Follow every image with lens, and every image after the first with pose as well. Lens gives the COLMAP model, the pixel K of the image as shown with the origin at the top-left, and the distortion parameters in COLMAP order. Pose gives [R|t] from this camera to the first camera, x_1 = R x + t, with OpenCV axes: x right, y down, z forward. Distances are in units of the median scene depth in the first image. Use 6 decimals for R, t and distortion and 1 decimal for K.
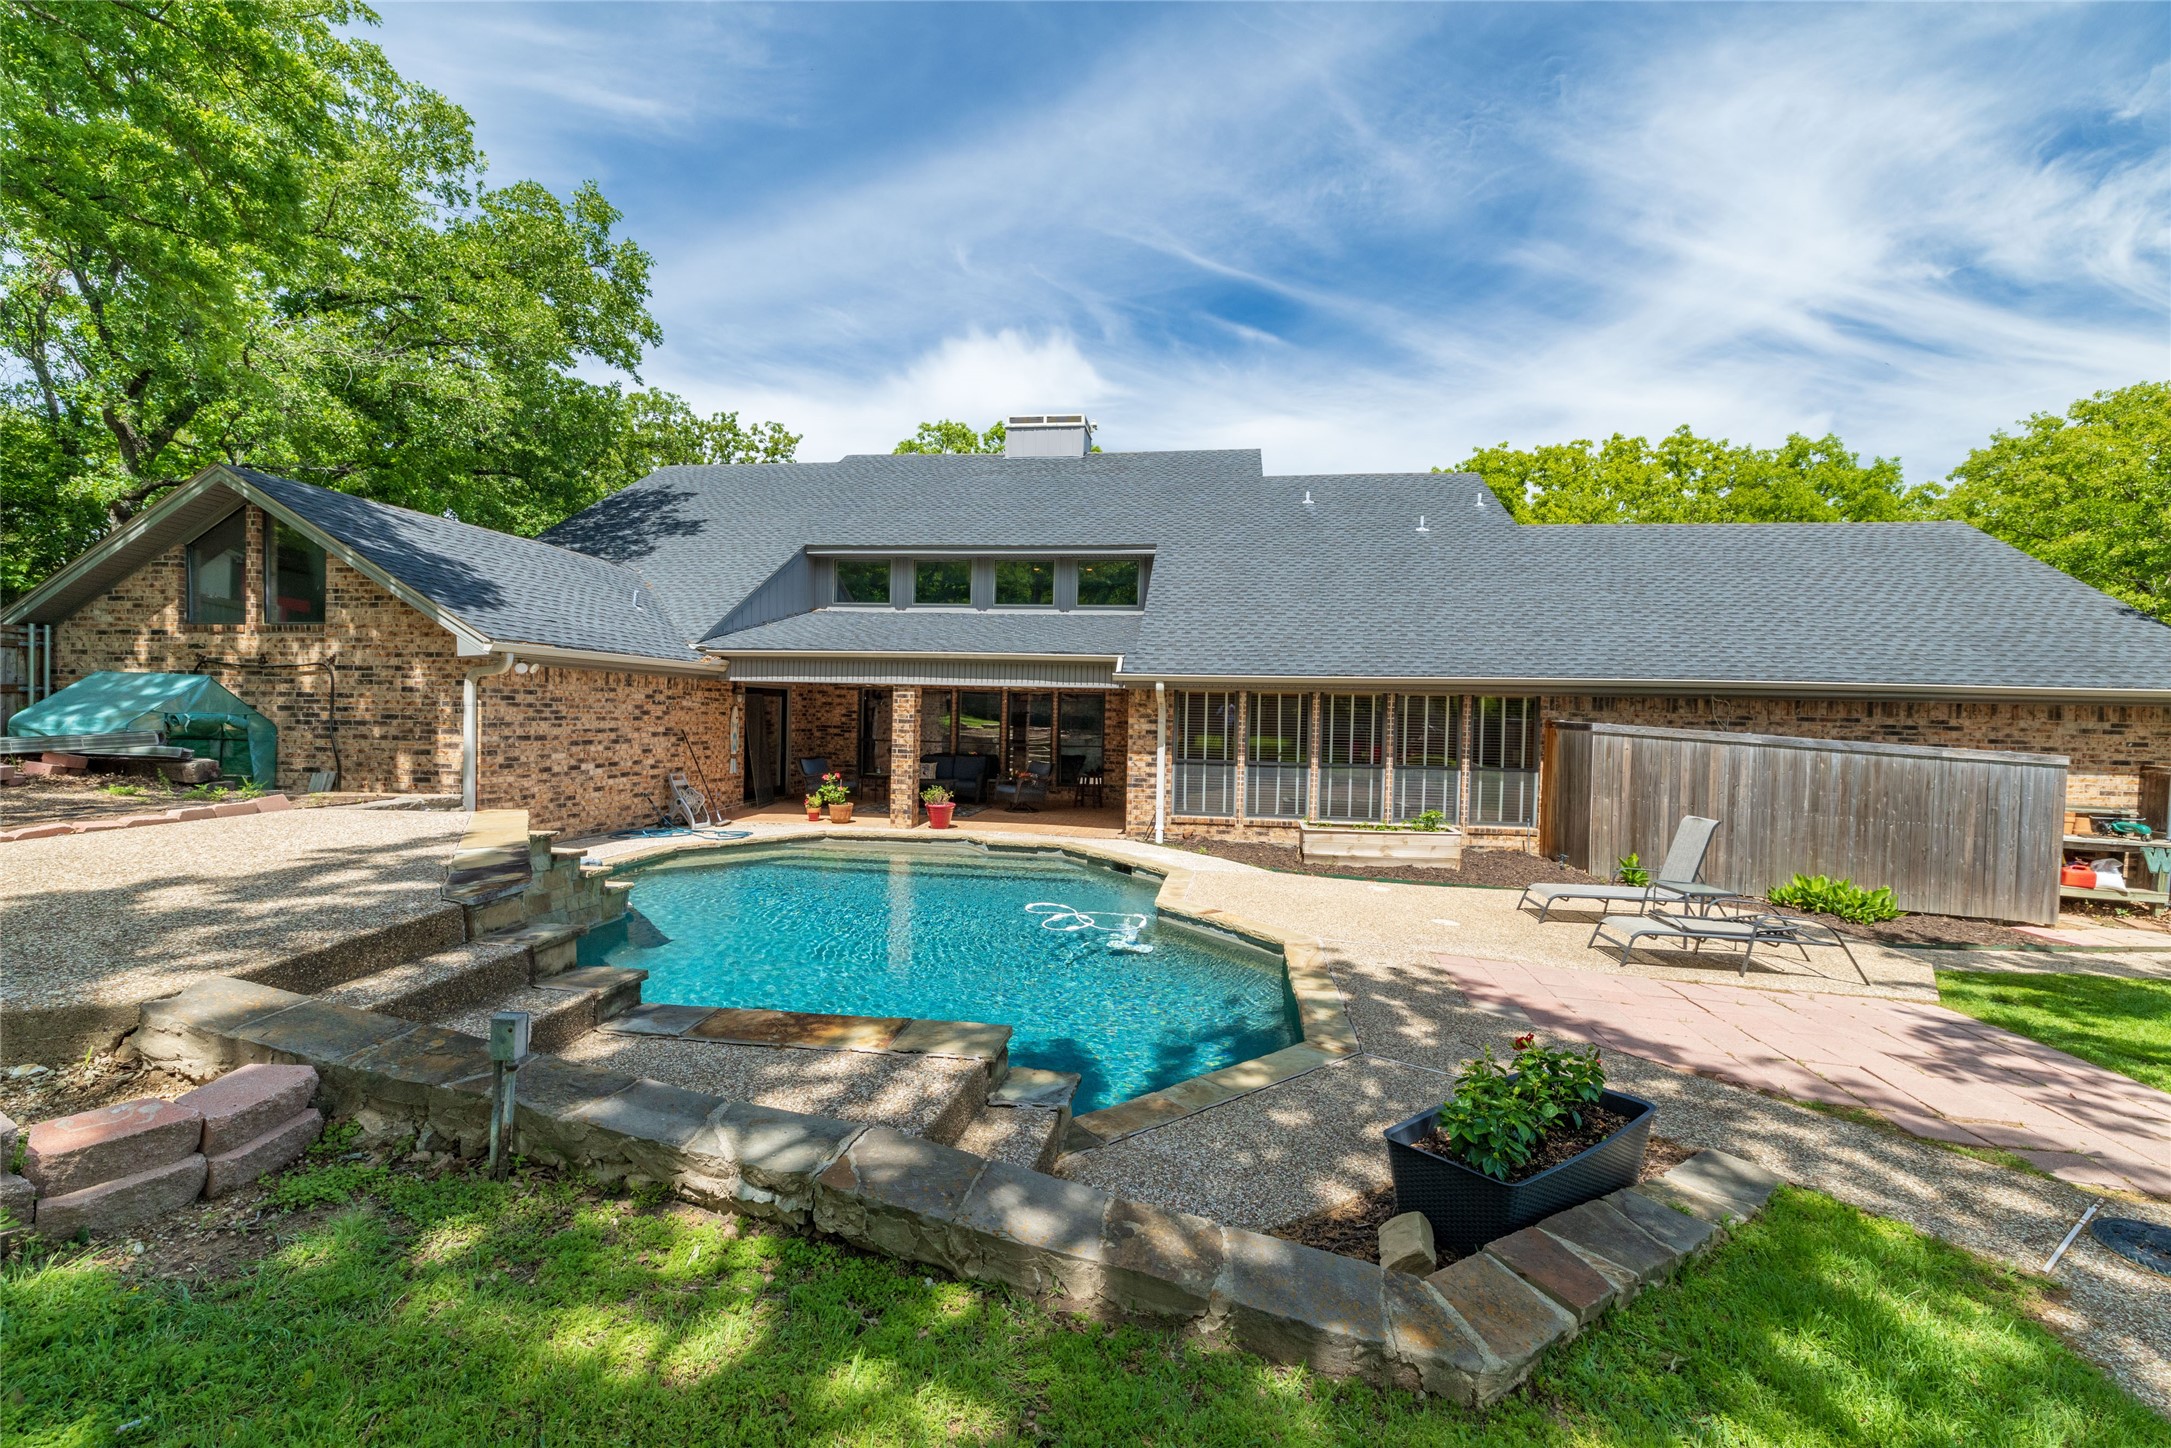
lens RADIAL K [[927.4, 0, 1082.3], [0, 927.4, 725.5], [0, 0, 1]] dist [-0.005520, 0.002846]
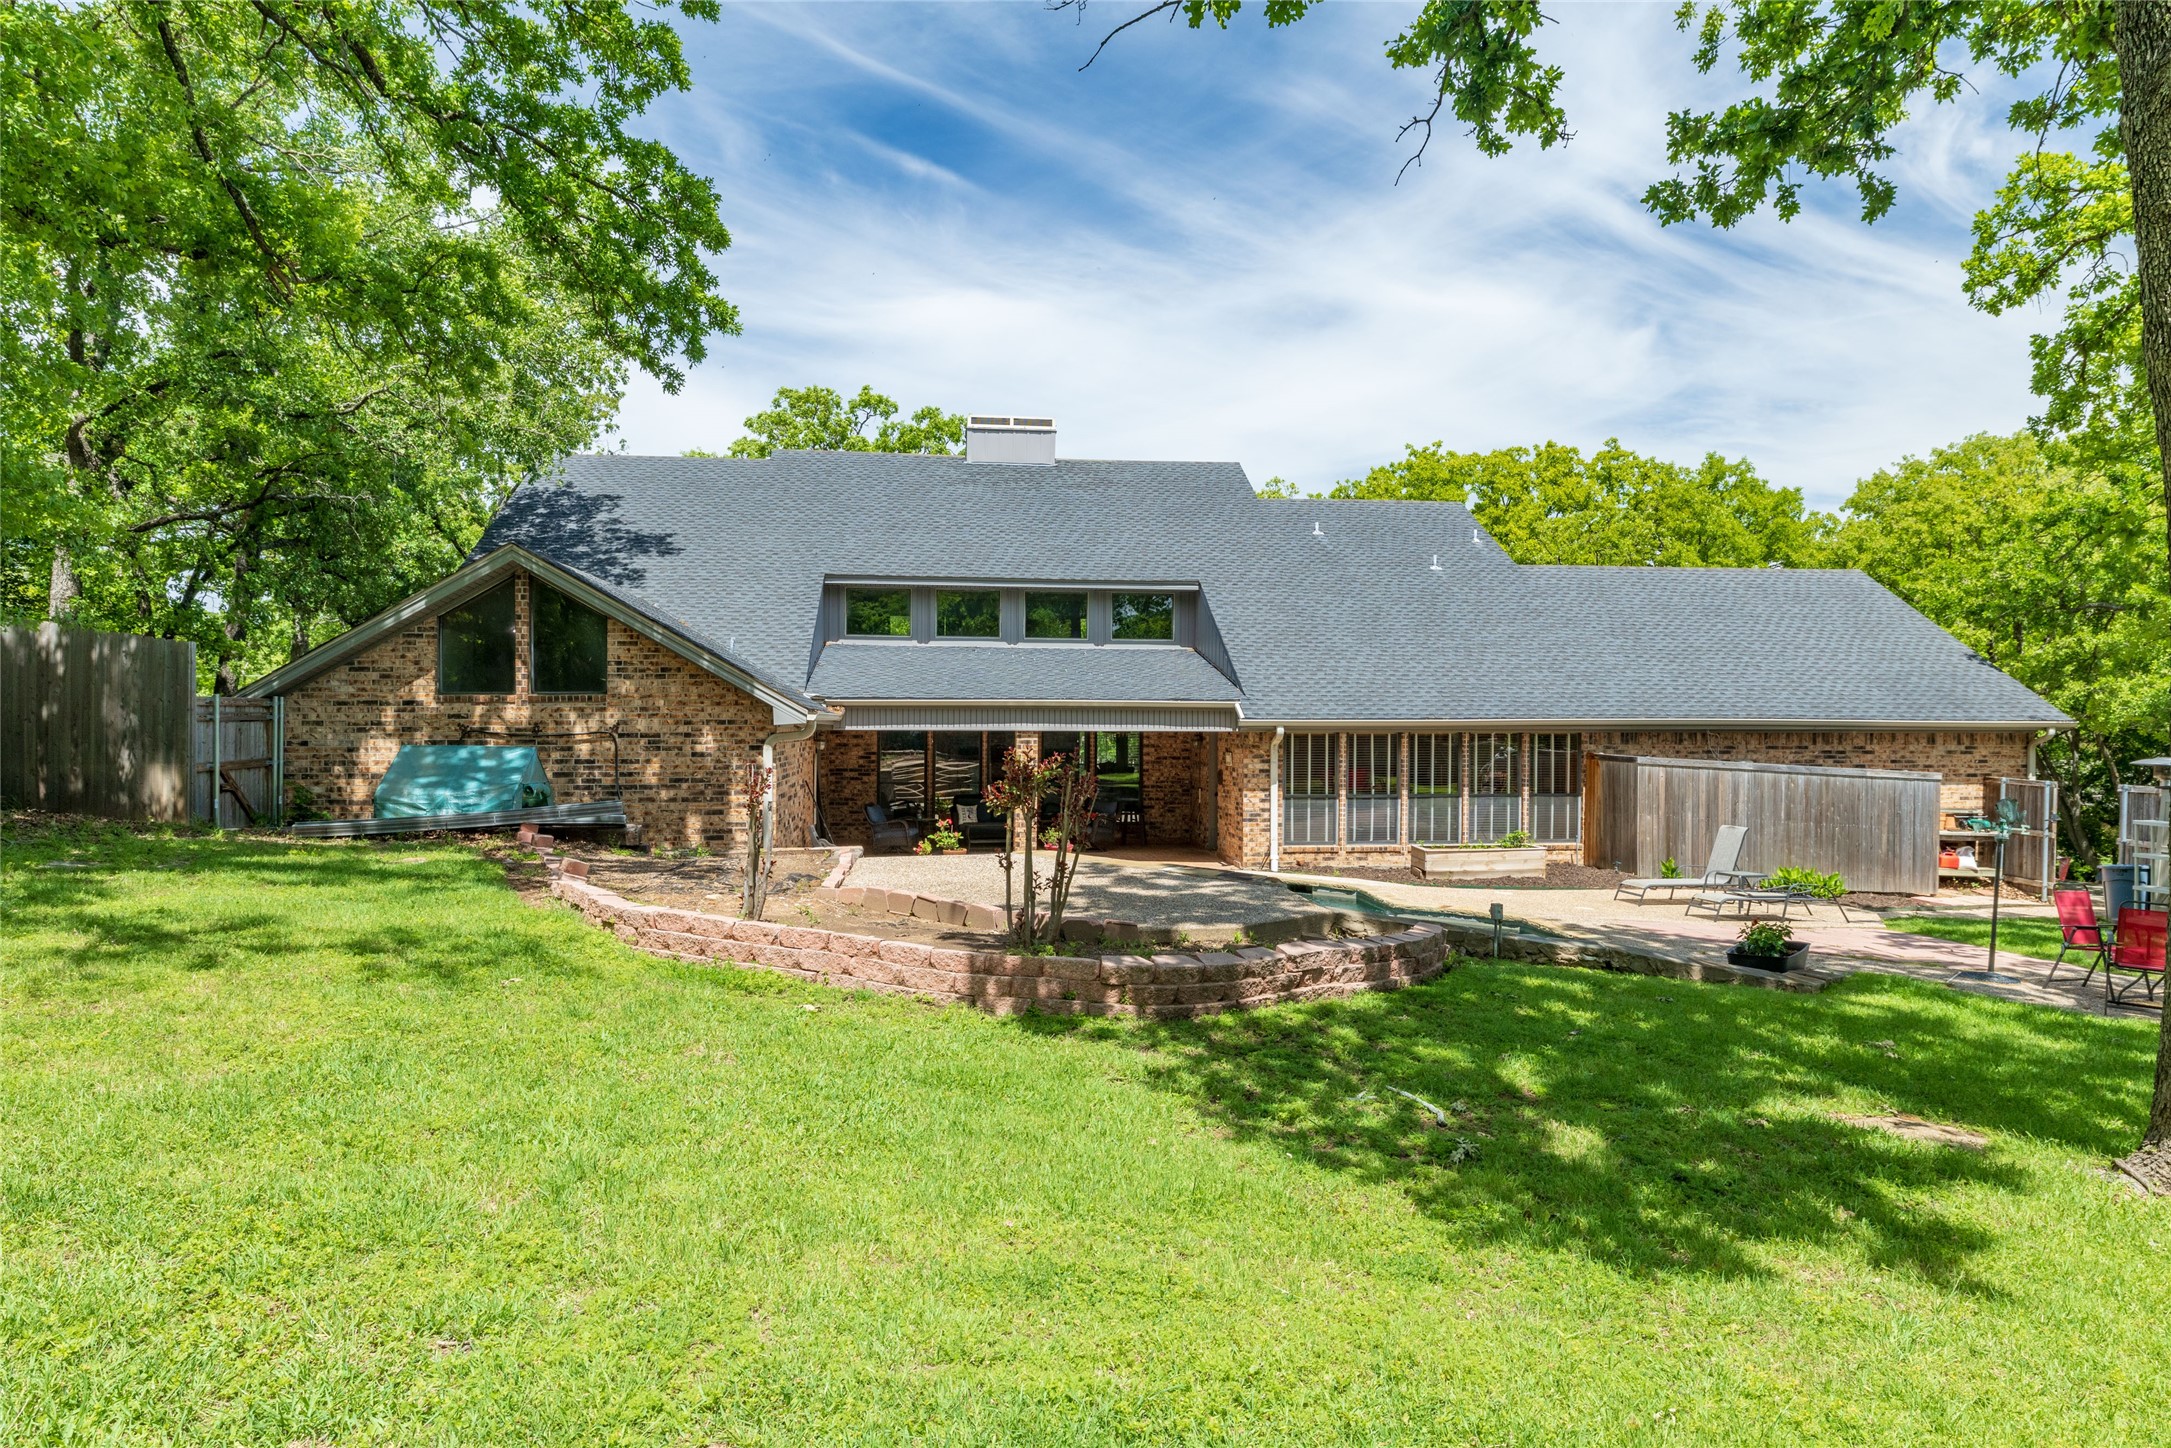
lens RADIAL K [[1346.2, 0, 1085.6], [0, 1346.2, 727.0], [0, 0, 1]] dist [0.004551, -0.002535]
pose [[0.966932, -0.019604, 0.254279, -0.579483], [0.021754, 0.999747, -0.005647, -0.044057], [-0.254104, 0.010992, 0.967114, -0.531473]]
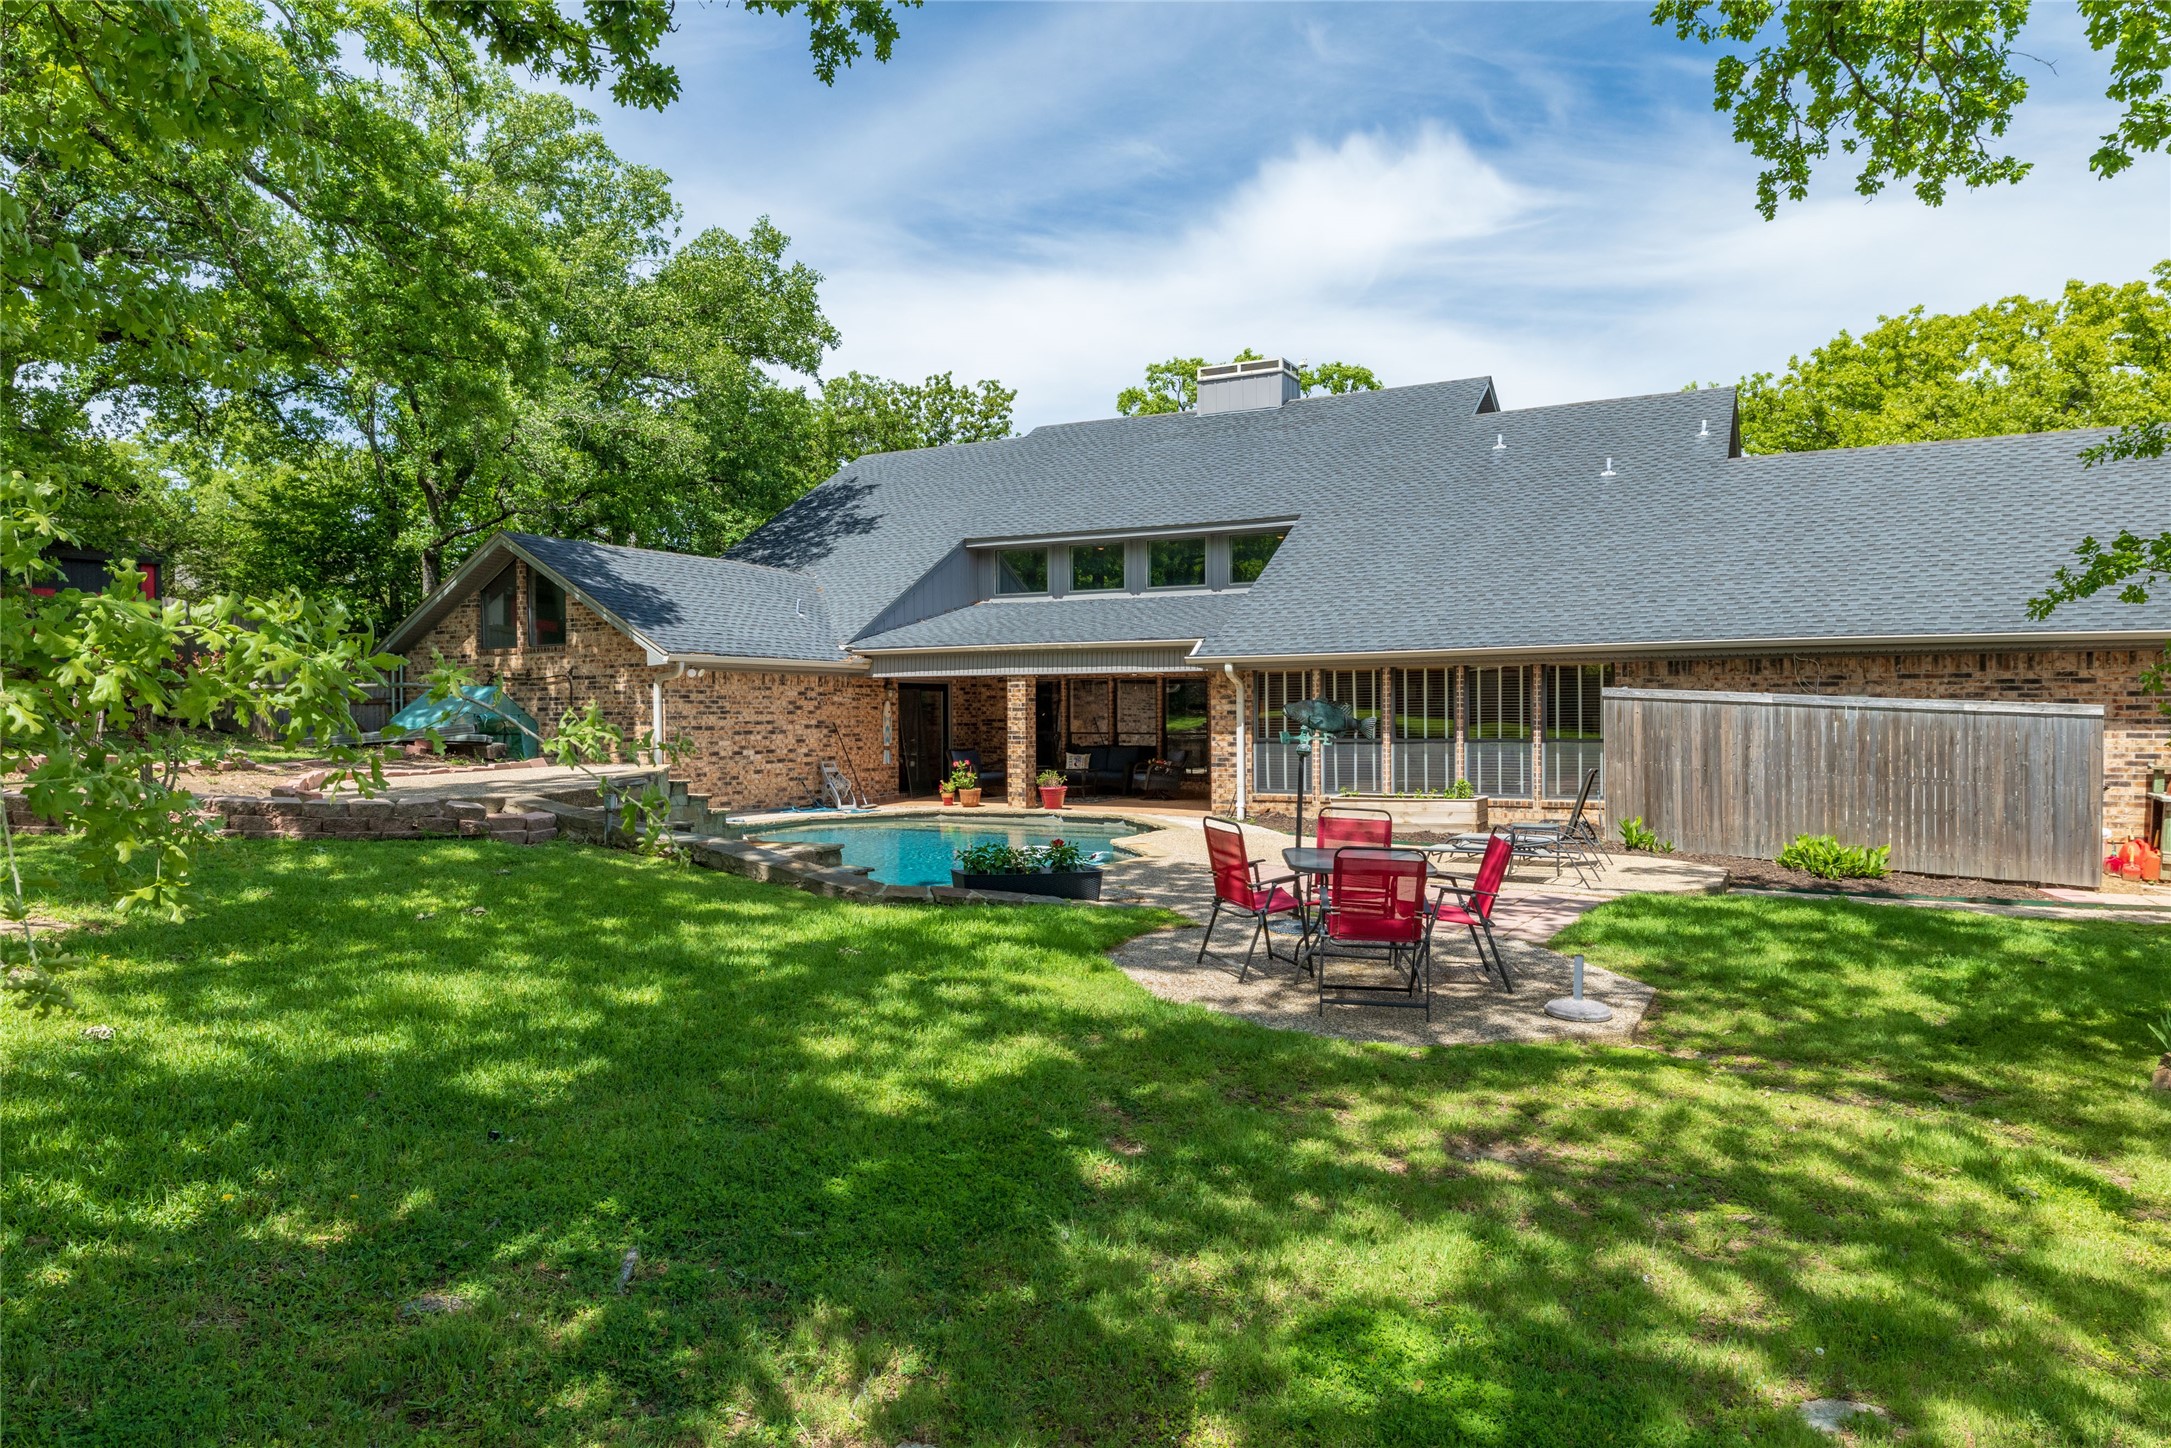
lens RADIAL K [[1379.1, 0, 1073.2], [0, 1379.1, 722.9], [0, 0, 1]] dist [-0.002538, -0.001032]
pose [[0.941833, -0.025137, -0.335139, 0.453885], [0.022175, 0.999674, -0.012663, 0.037138], [0.335348, 0.004495, 0.942084, -0.531717]]
